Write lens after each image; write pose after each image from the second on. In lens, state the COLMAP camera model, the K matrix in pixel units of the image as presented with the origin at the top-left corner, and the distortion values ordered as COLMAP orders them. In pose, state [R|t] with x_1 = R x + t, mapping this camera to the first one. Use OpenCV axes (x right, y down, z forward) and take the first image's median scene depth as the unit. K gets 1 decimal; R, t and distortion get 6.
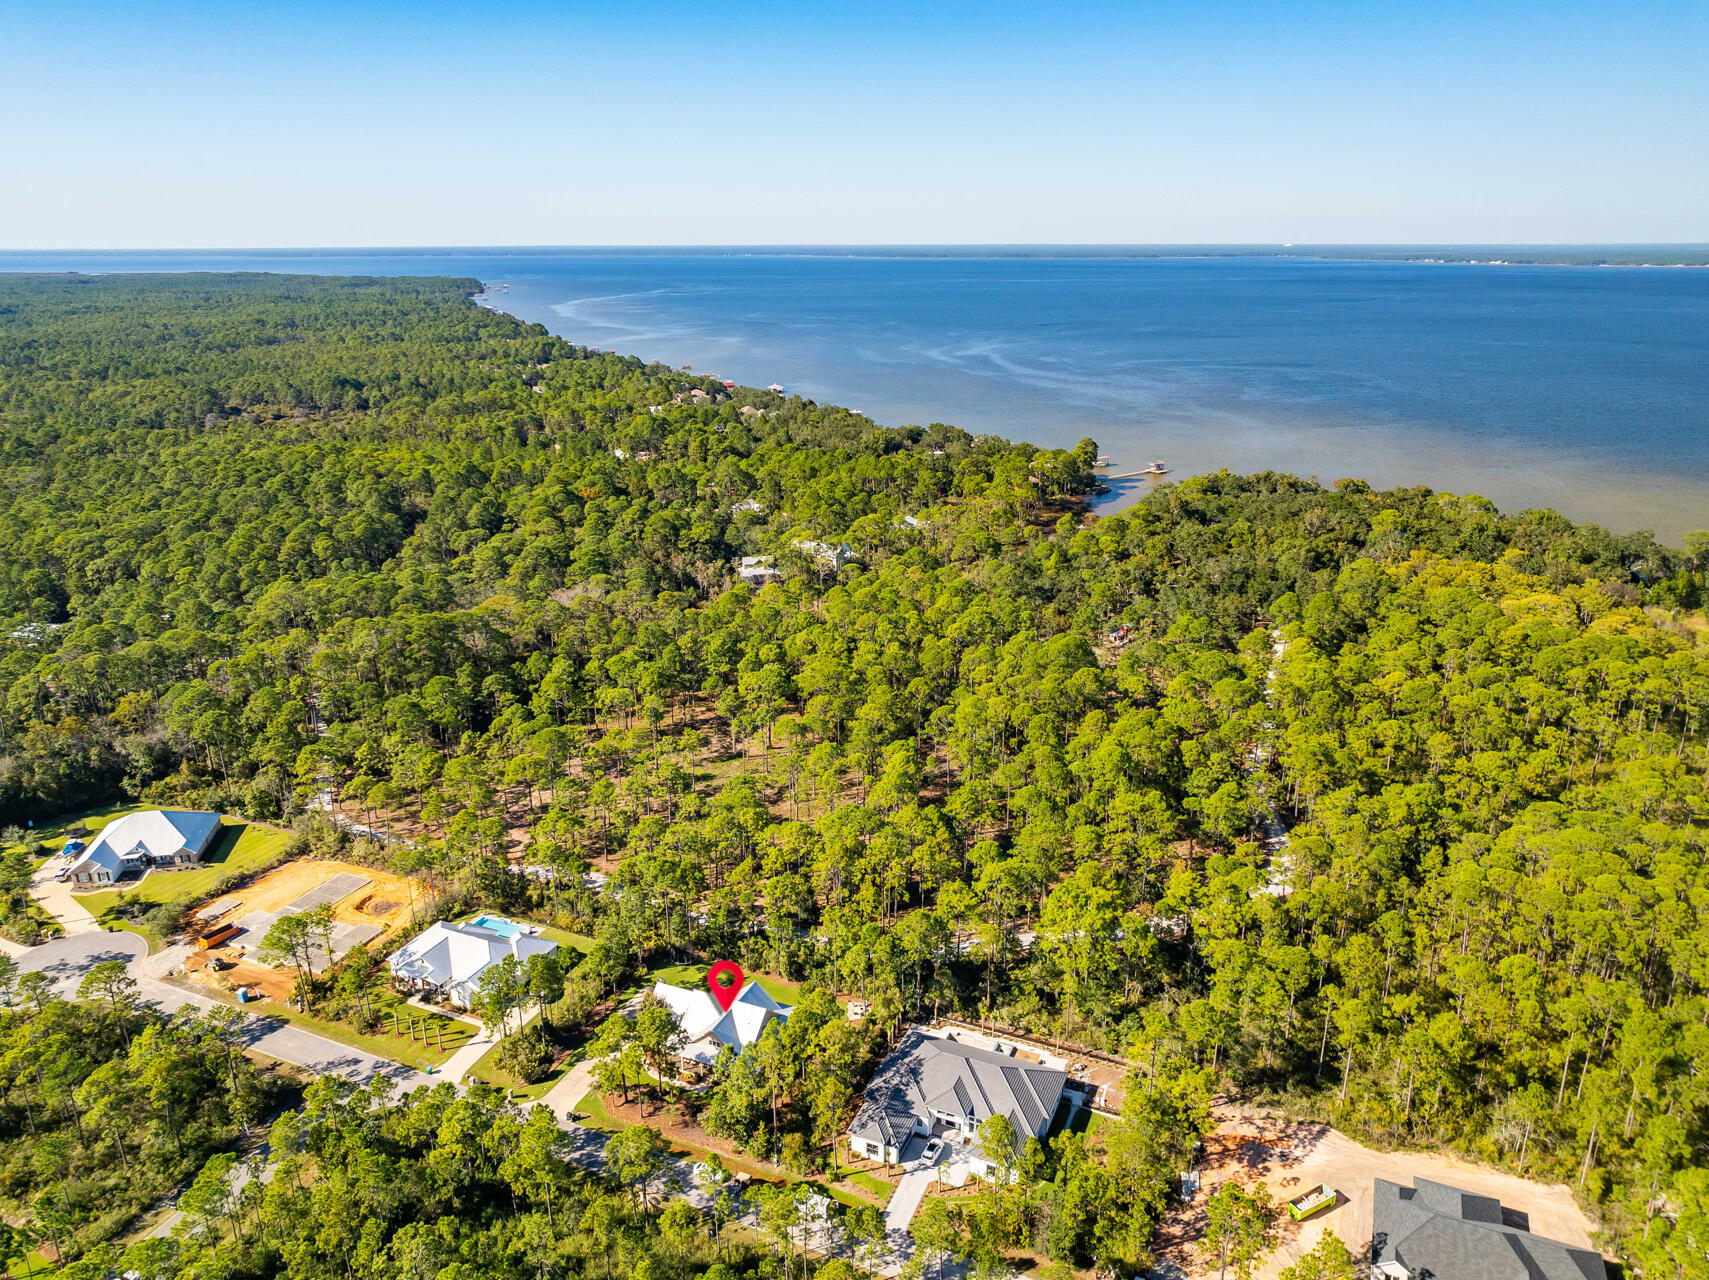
lens RADIAL K [[1185.0, 0, 862.9], [0, 1185.0, 648.6], [0, 0, 1]] dist [-0.007863, 0.011960]
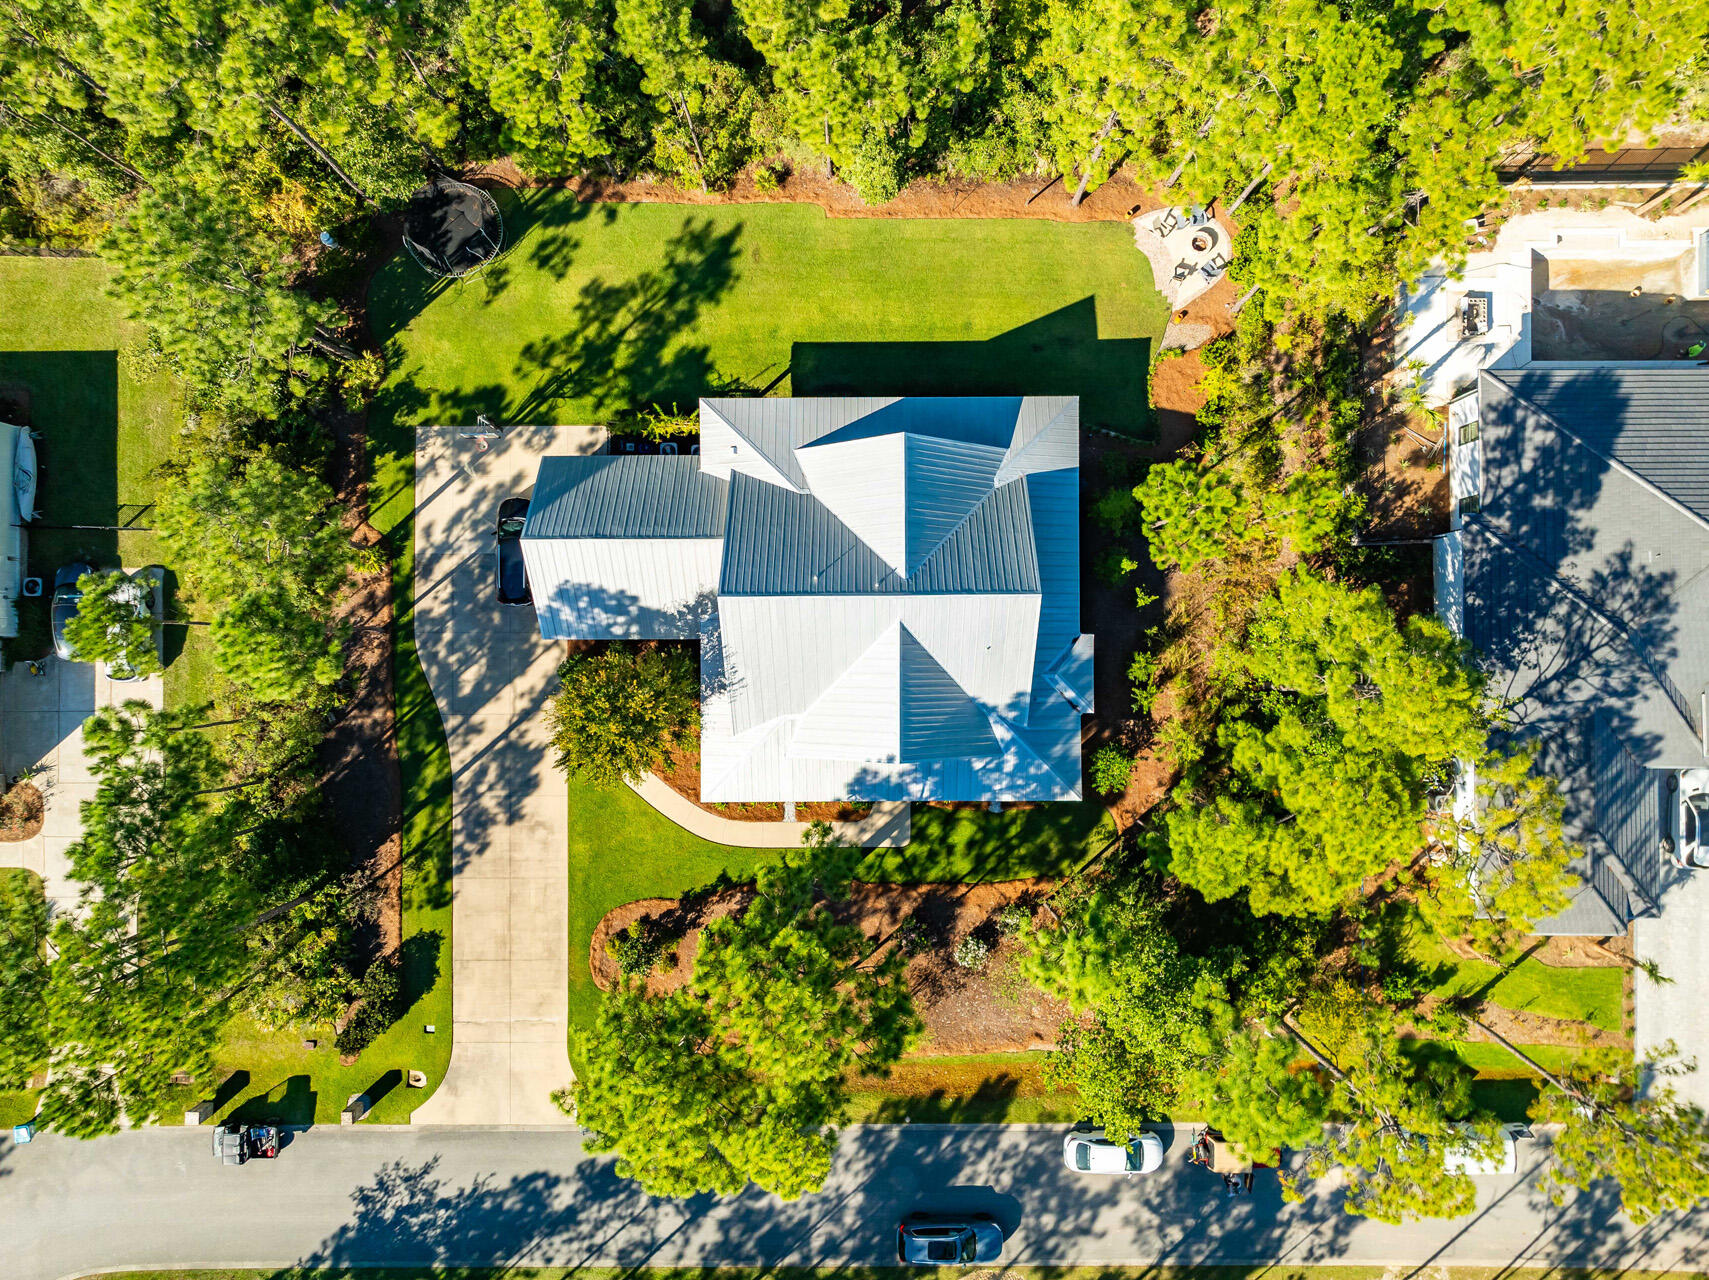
lens RADIAL K [[1185.0, 0, 843.2], [0, 1185.0, 684.4], [0, 0, 1]] dist [-0.007863, 0.011960]
pose [[0.915048, -0.403318, 0.004712, -0.089846], [0.130724, 0.307597, 0.942494, 0.042020], [-0.381574, -0.861811, 0.334189, 0.620989]]
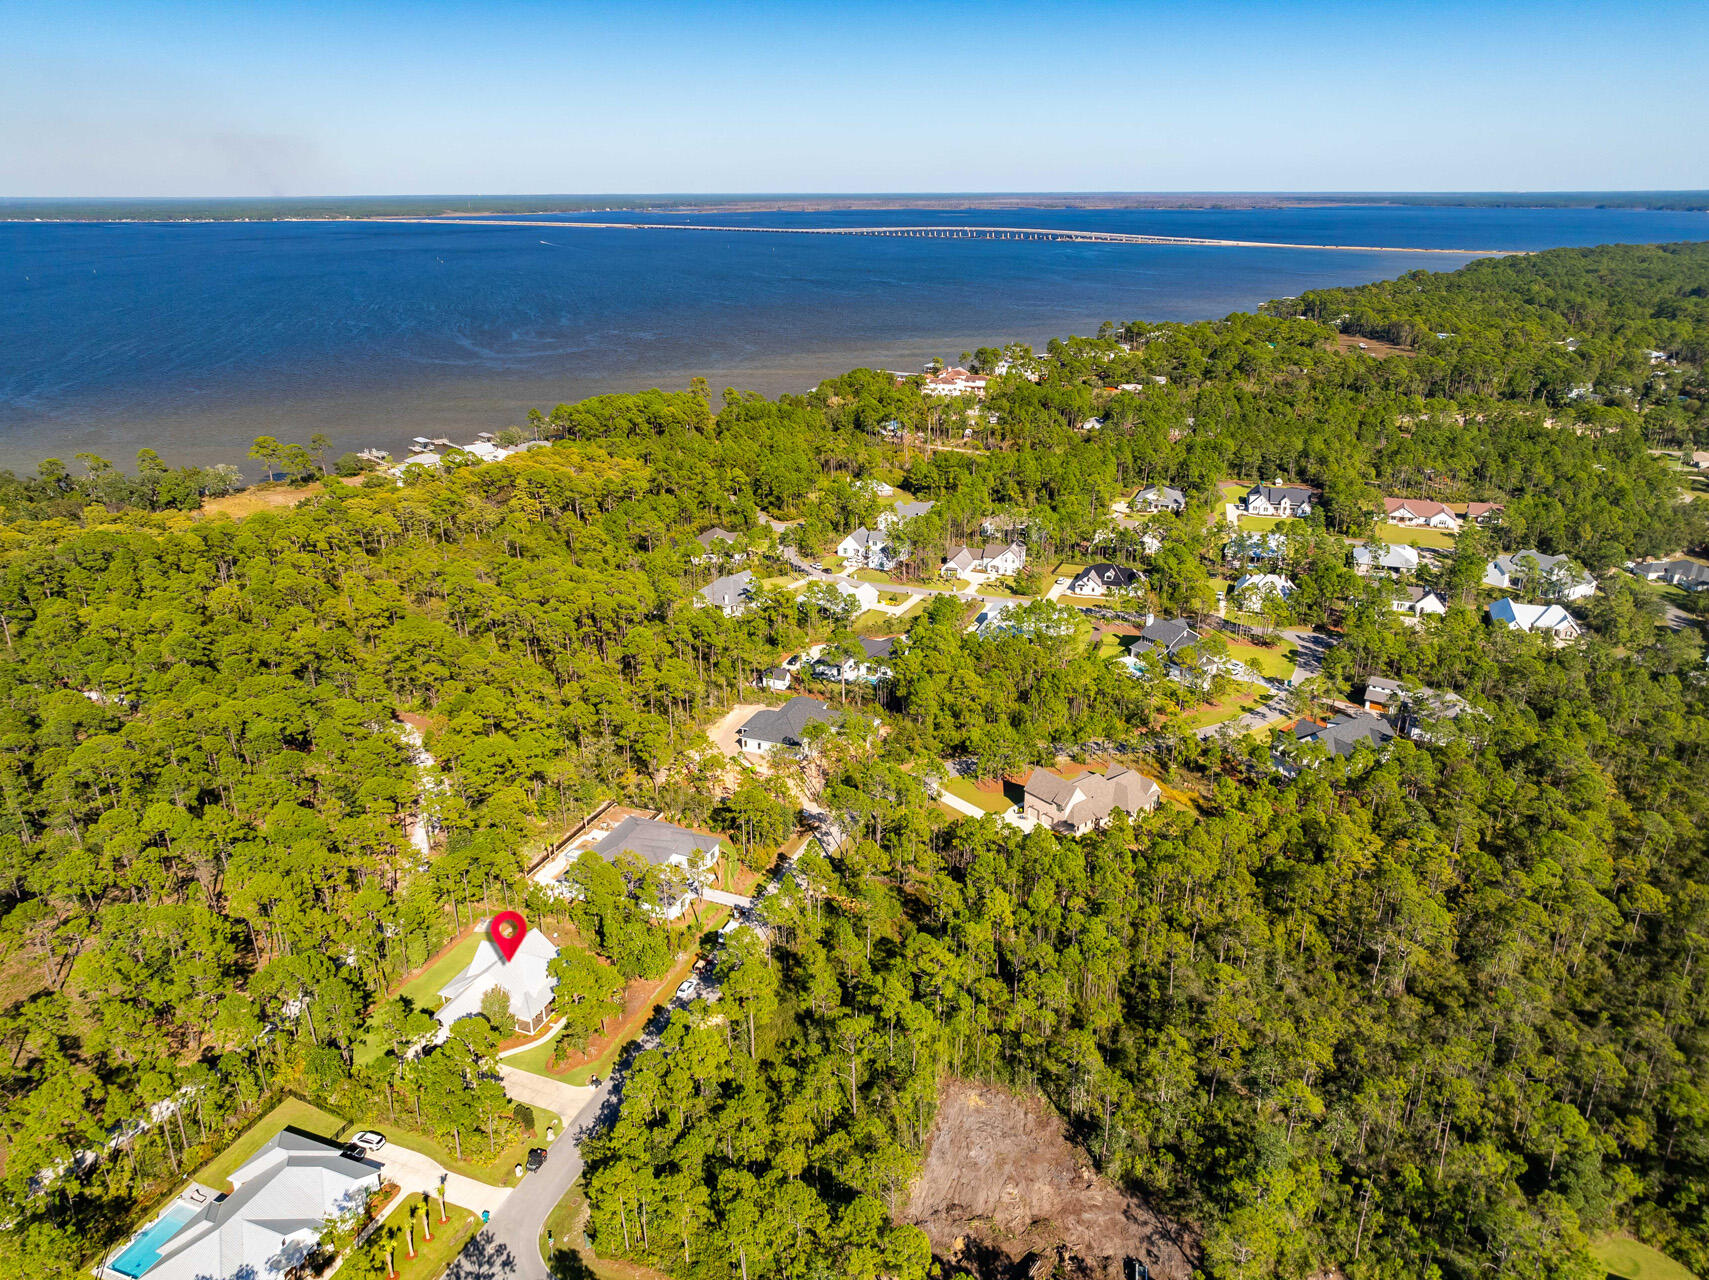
lens RADIAL K [[1185.0, 0, 846.0], [0, 1185.0, 629.5], [0, 0, 1]] dist [-0.007863, 0.011960]
pose [[-0.032501, -0.346714, 0.937408, -0.685776], [0.326632, 0.882720, 0.337812, -0.140325], [-0.944592, 0.317167, 0.084559, 0.378649]]
